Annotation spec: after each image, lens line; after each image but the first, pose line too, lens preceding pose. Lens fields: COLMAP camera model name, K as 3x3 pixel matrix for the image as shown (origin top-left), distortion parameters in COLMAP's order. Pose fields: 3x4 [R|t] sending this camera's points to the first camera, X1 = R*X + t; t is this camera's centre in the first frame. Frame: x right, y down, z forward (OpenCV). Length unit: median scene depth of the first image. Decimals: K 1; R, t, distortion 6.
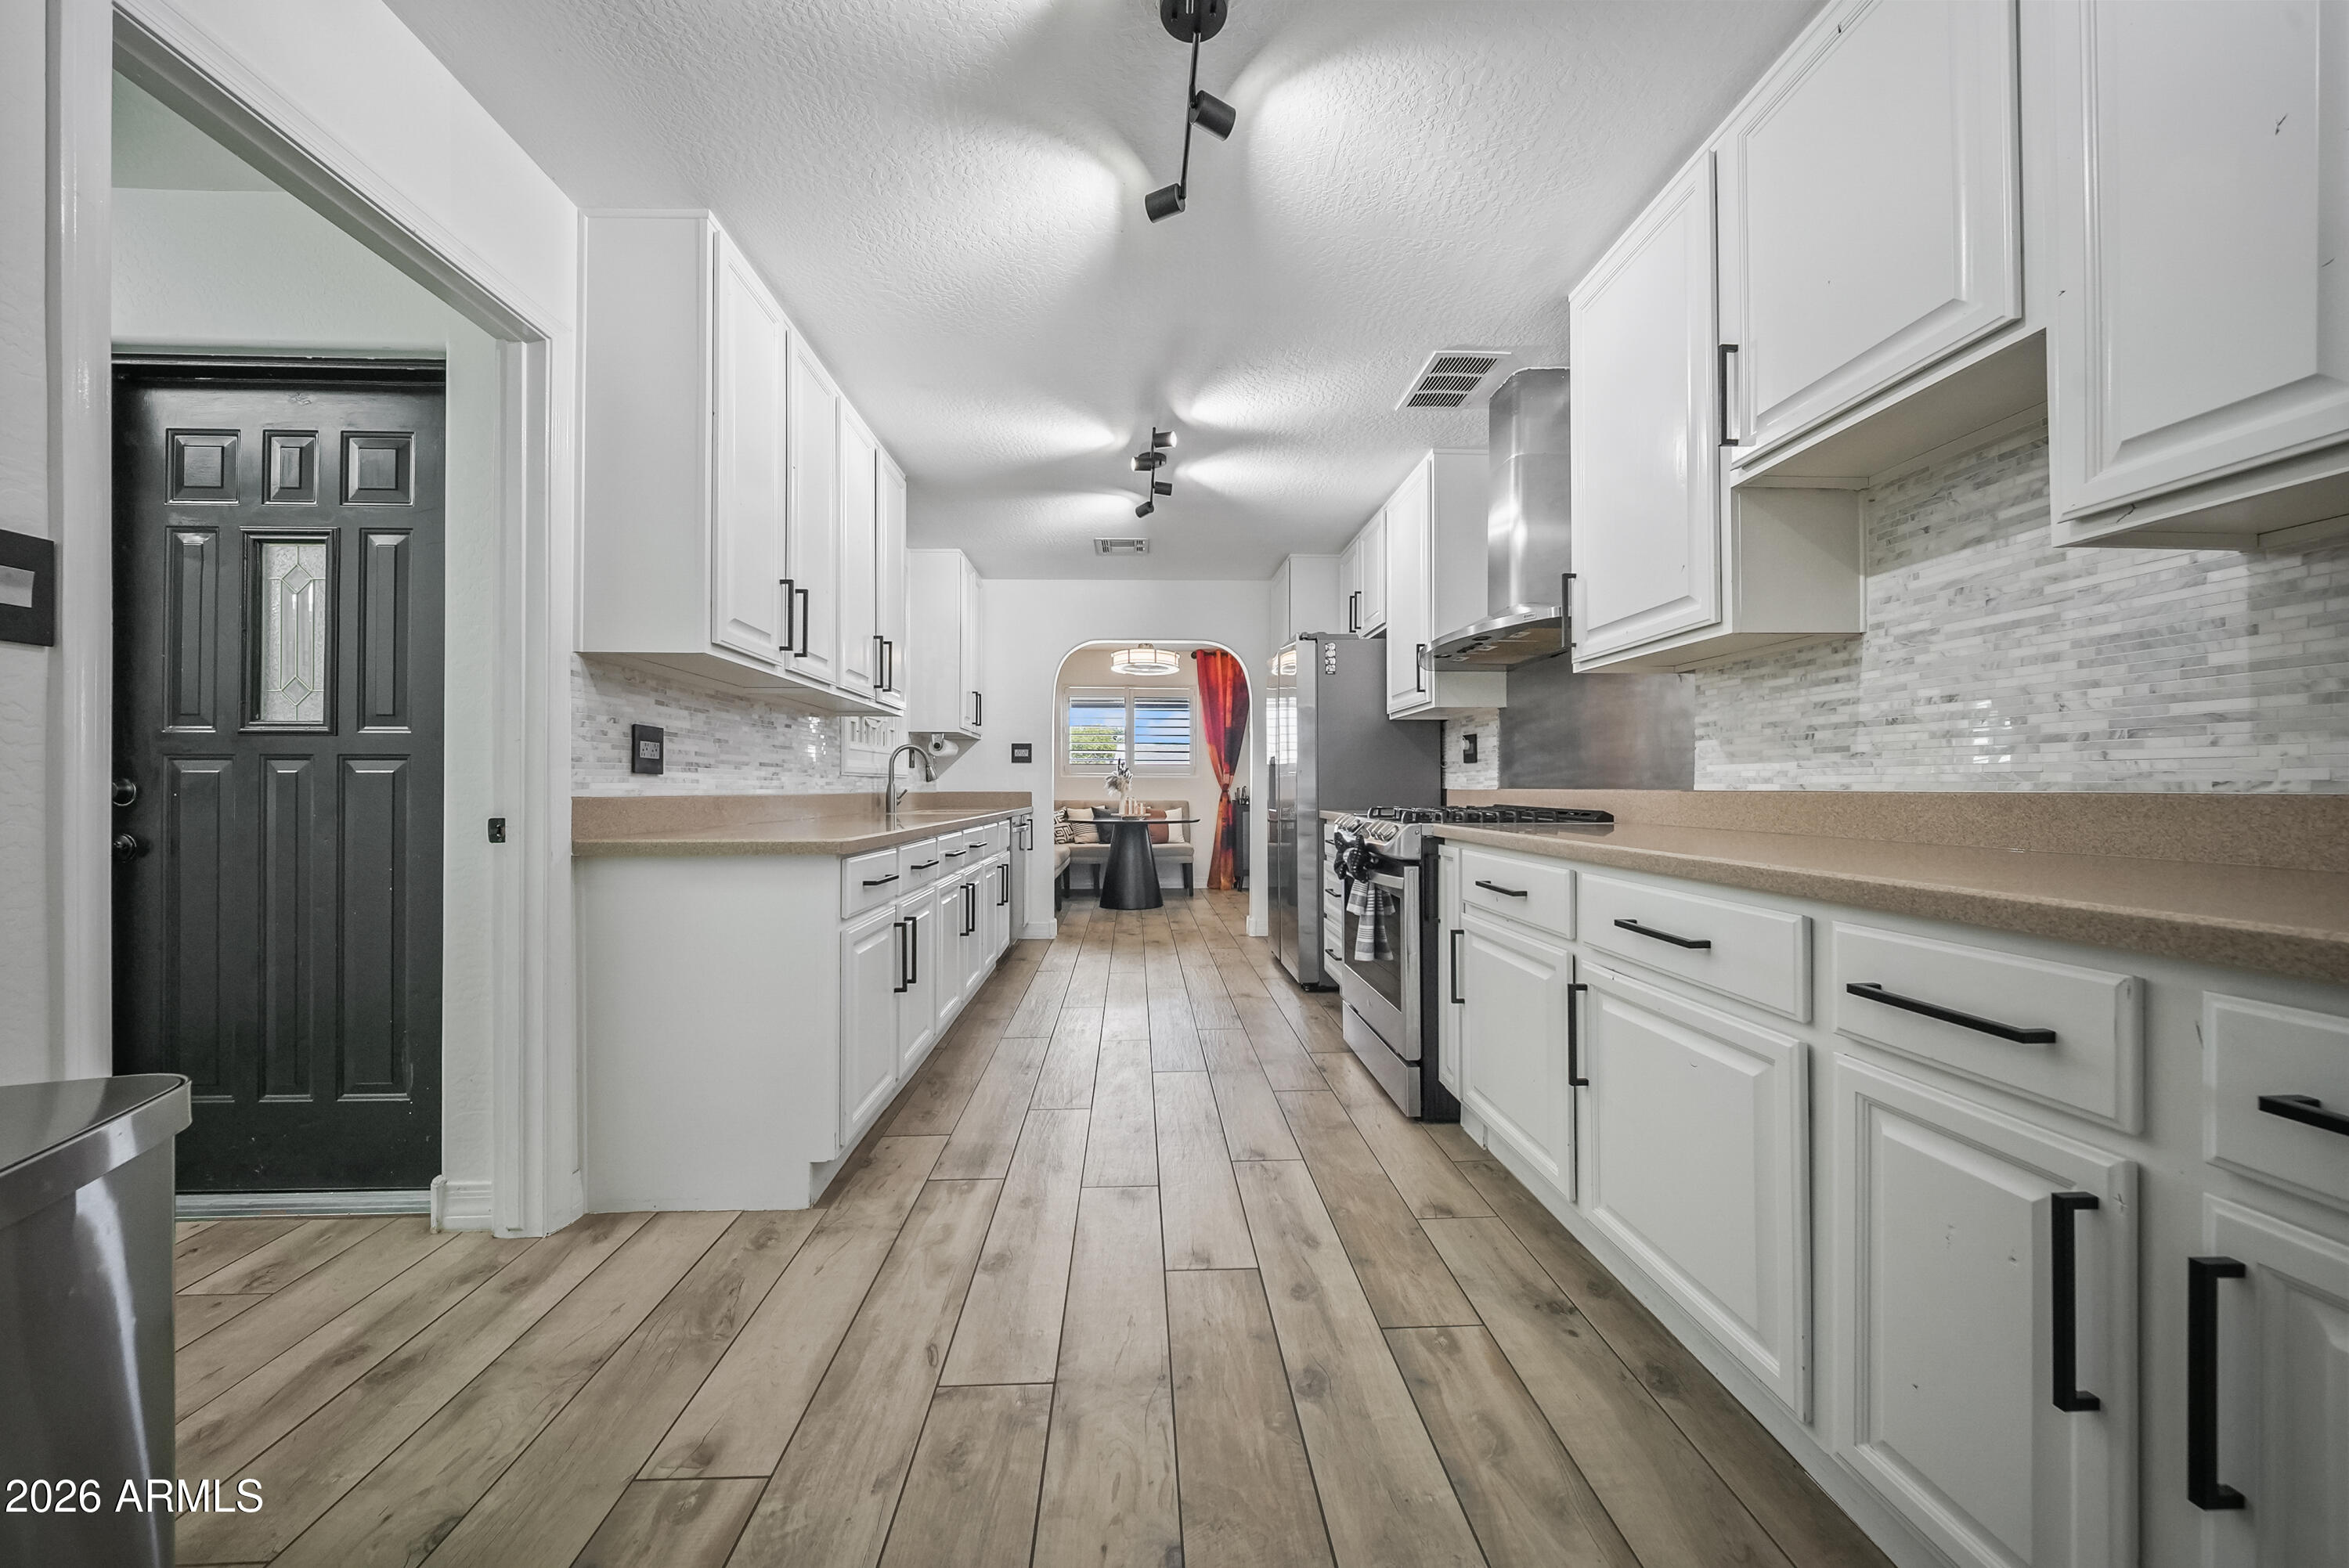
lens RADIAL K [[829.6, 0, 1172.4], [0, 829.6, 783.9], [0, 0, 1]] dist [-0.001635, -0.002421]
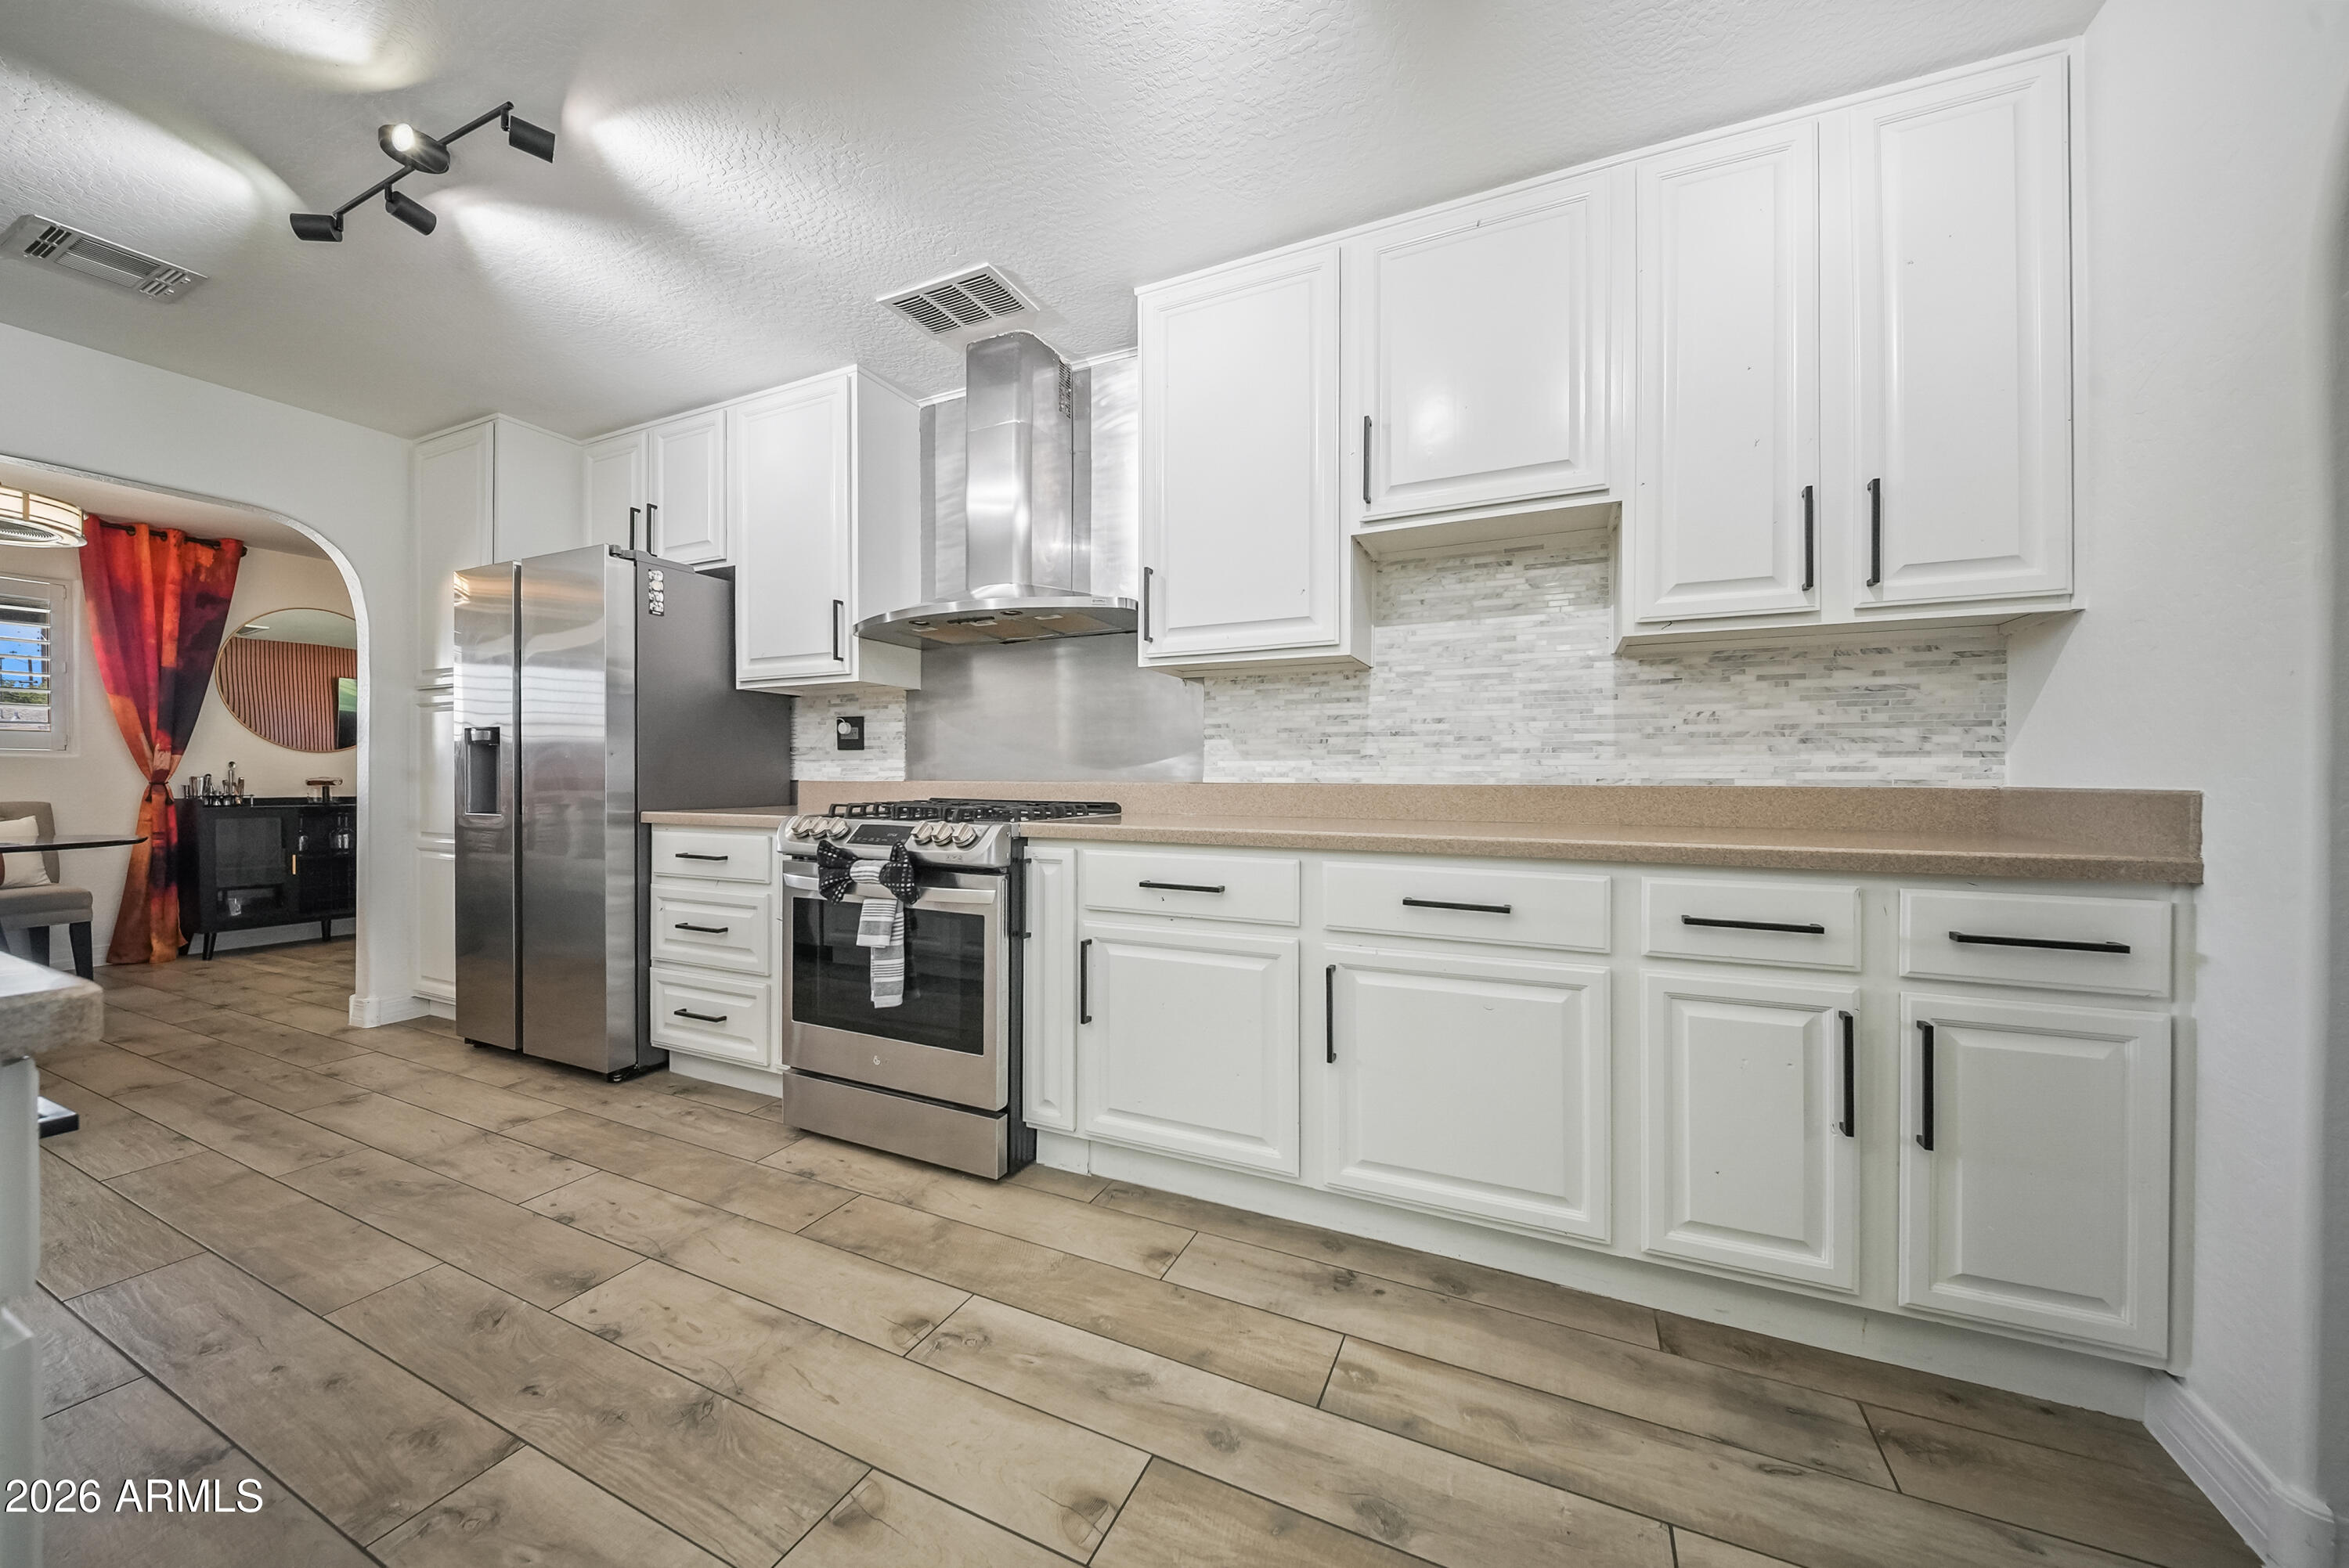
lens RADIAL K [[829.6, 0, 1179.3], [0, 829.6, 780.7], [0, 0, 1]] dist [-0.001635, -0.002421]
pose [[0.457632, -0.001392, 0.889140, -0.309533], [-0.007067, 0.999961, 0.005202, -0.000651], [-0.889113, -0.008664, 0.457605, 0.392910]]
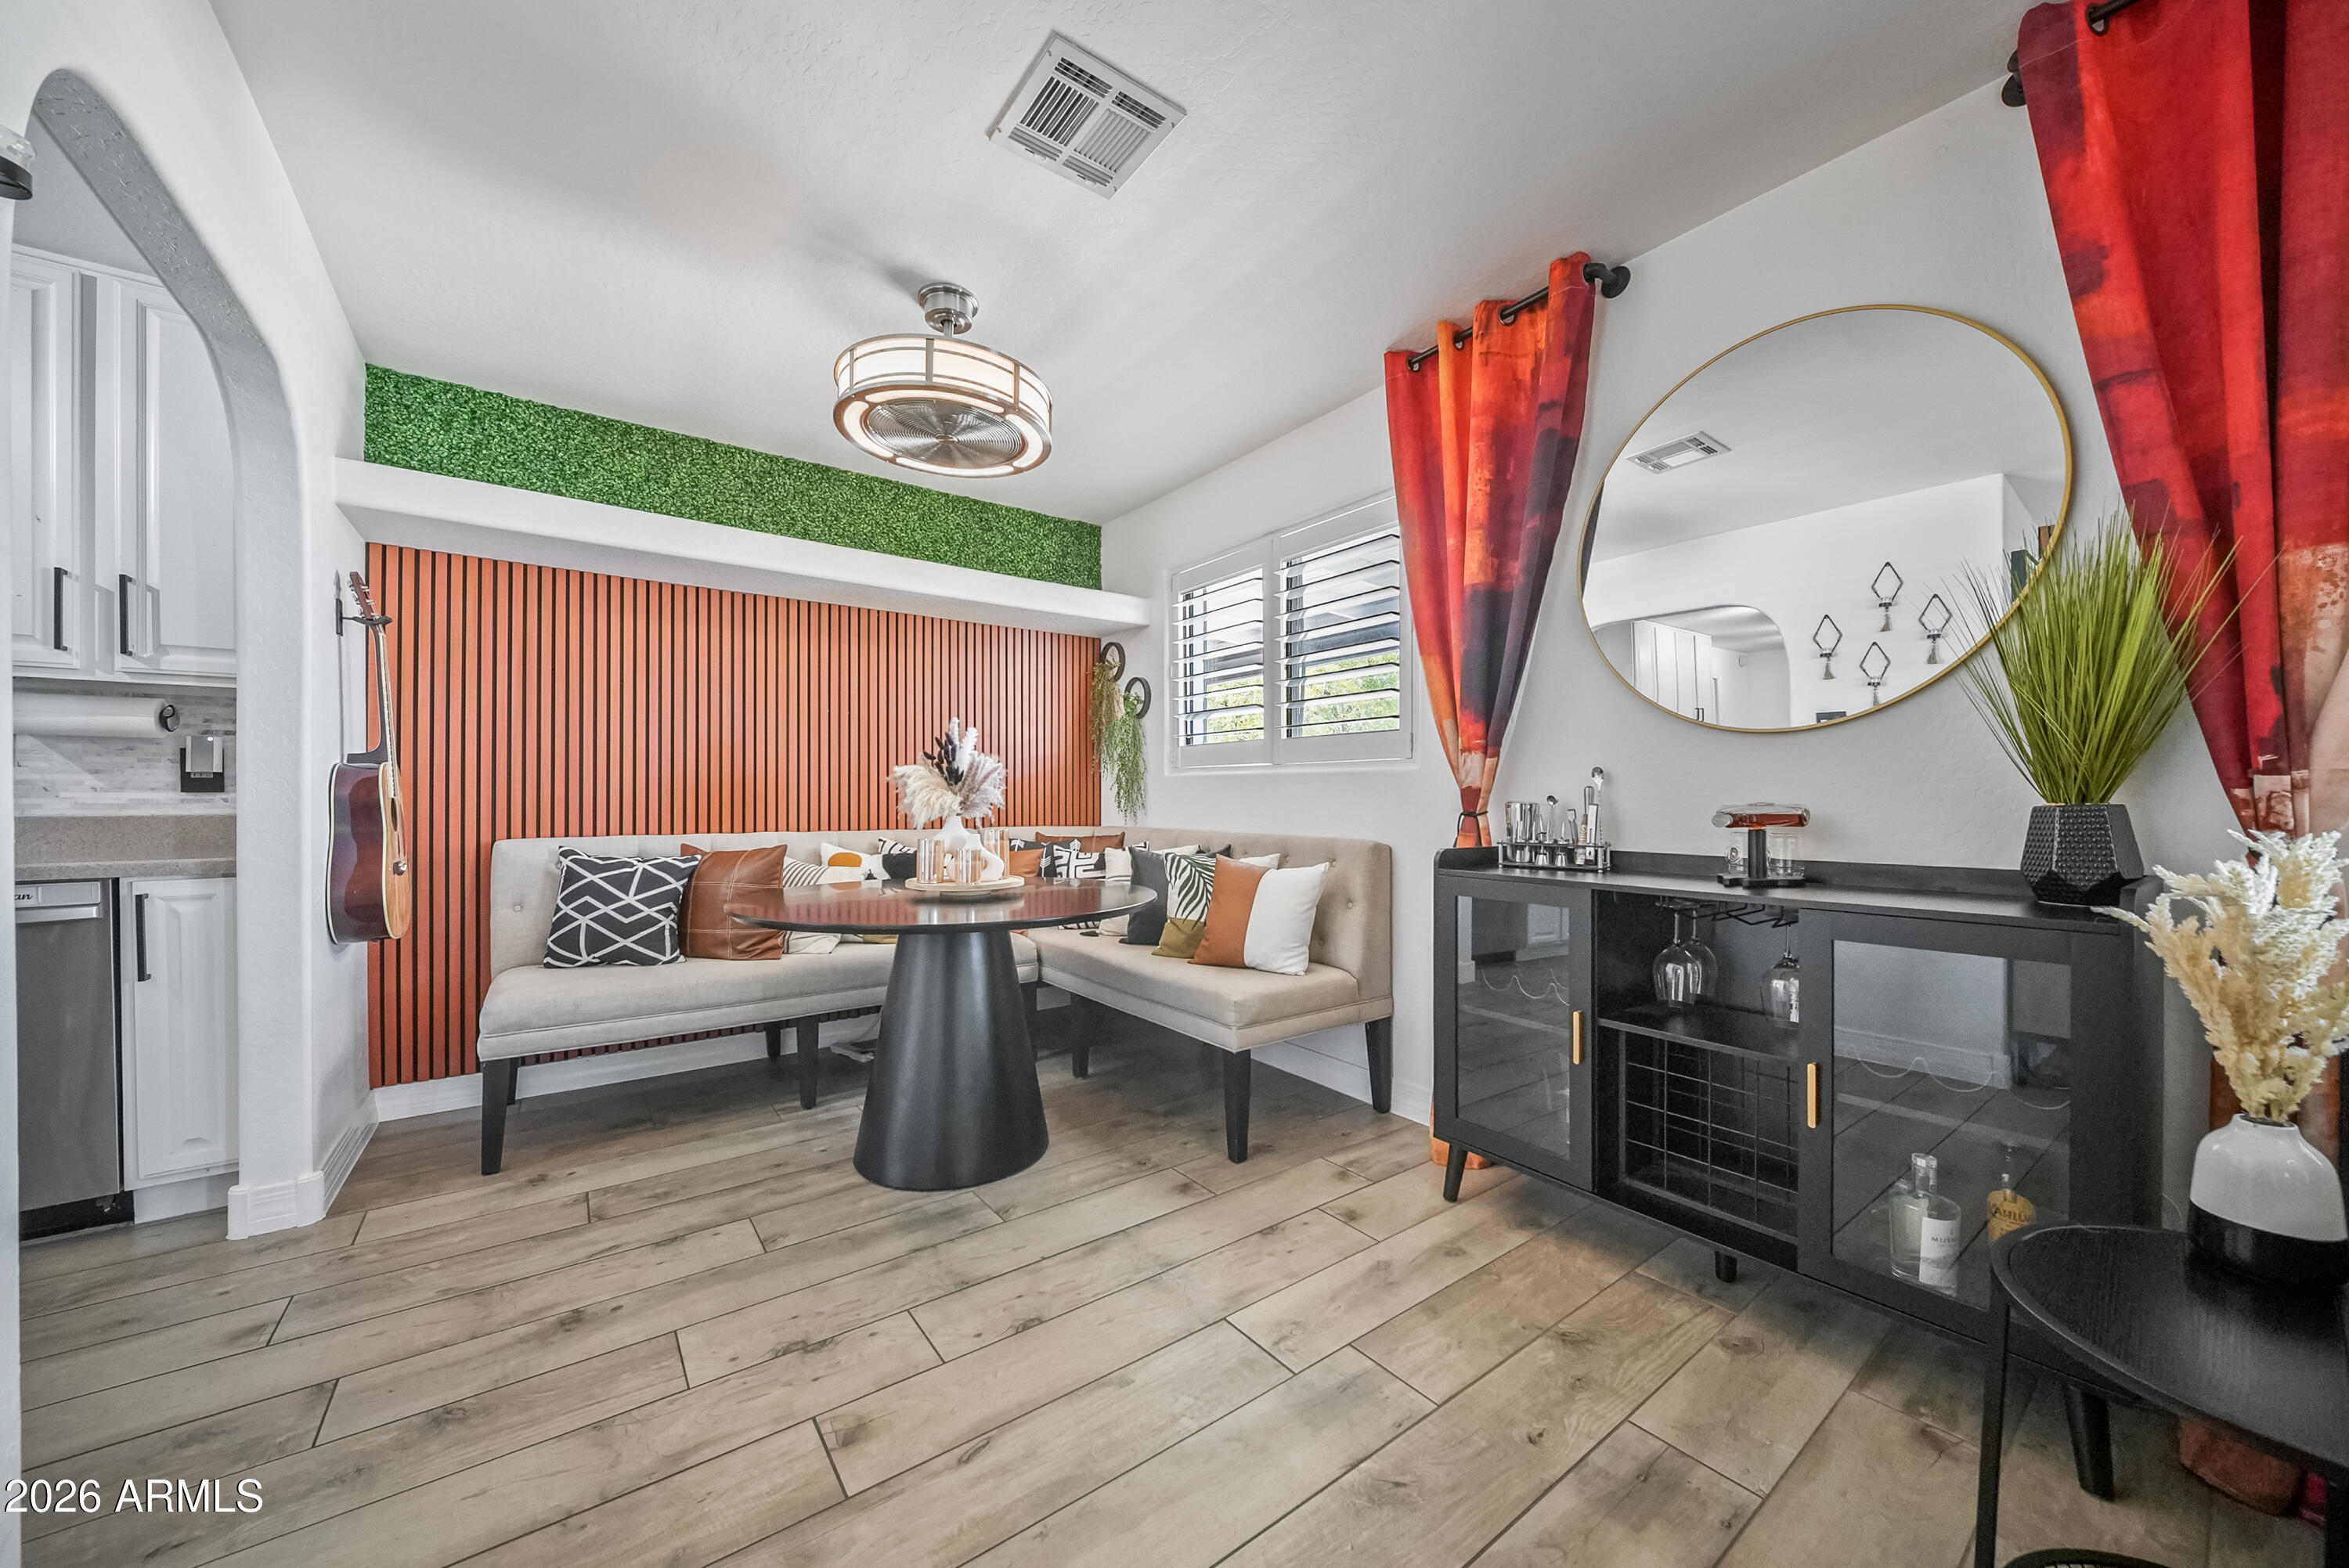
lens RADIAL K [[829.6, 0, 1178.9], [0, 829.6, 800.5], [0, 0, 1]] dist [-0.001635, -0.002421]
pose [[0.561214, 0.000328, -0.827671, 0.664543], [0.007187, 0.999960, 0.005270, 0.006085], [0.827640, -0.008906, 0.561189, 2.069550]]
